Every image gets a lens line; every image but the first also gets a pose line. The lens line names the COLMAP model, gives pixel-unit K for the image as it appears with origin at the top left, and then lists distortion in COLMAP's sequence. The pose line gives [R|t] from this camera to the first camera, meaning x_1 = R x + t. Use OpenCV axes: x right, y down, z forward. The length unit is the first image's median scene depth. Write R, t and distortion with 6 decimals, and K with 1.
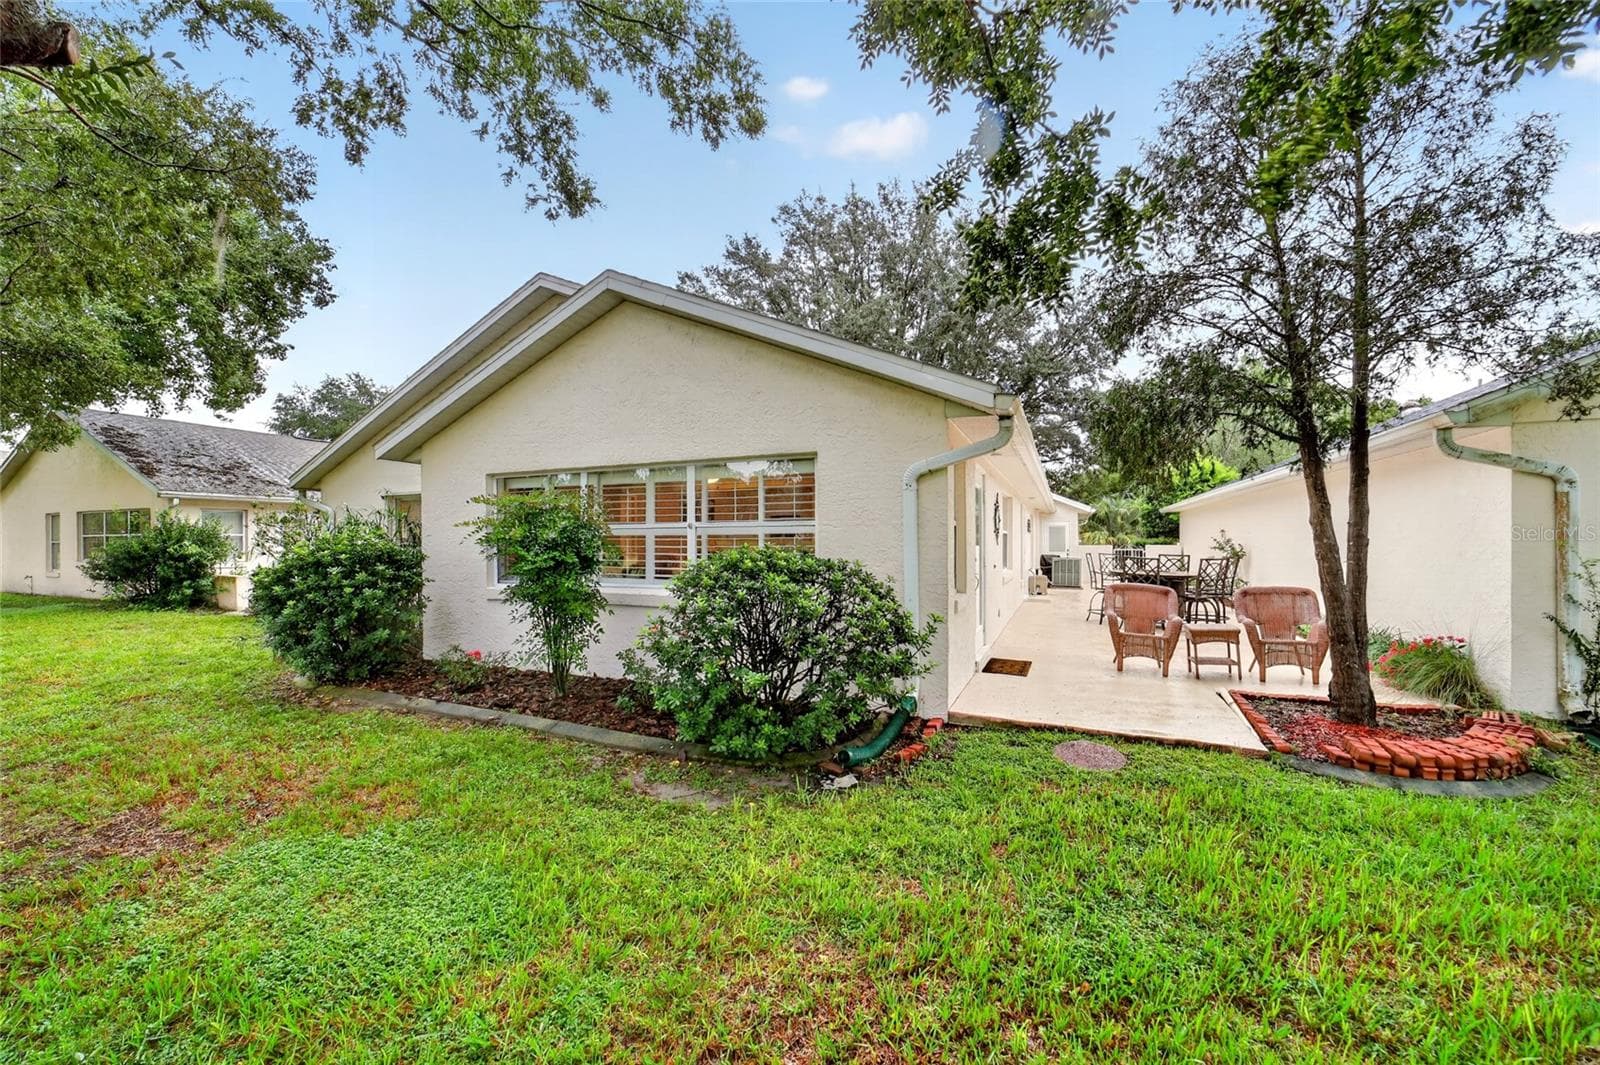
lens RADIAL K [[620.9, 0, 798.6], [0, 620.9, 528.6], [0, 0, 1]] dist [-0.040258, 0.010070]
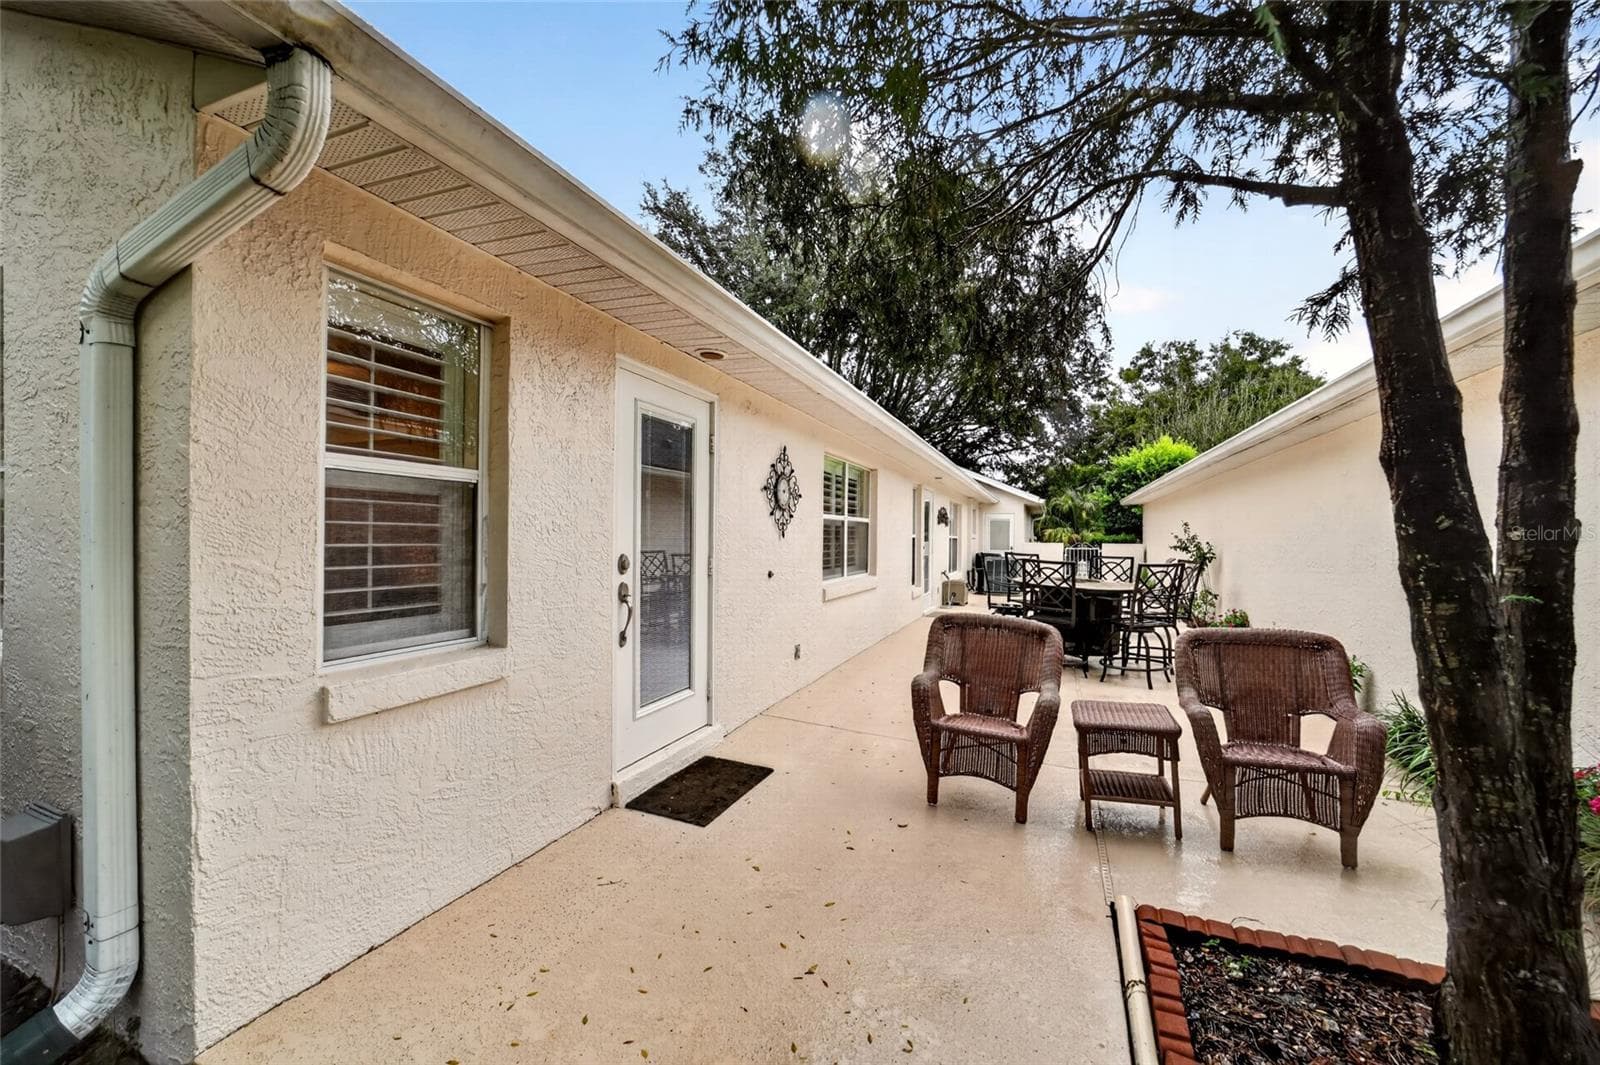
lens RADIAL K [[620.9, 0, 798.6], [0, 620.9, 528.6], [0, 0, 1]] dist [-0.040258, 0.010070]
pose [[0.999586, 0.015981, 0.023924, 0.344256], [-0.016223, 0.999819, 0.009959, 0.014297], [-0.023760, -0.010343, 0.999664, 0.447119]]
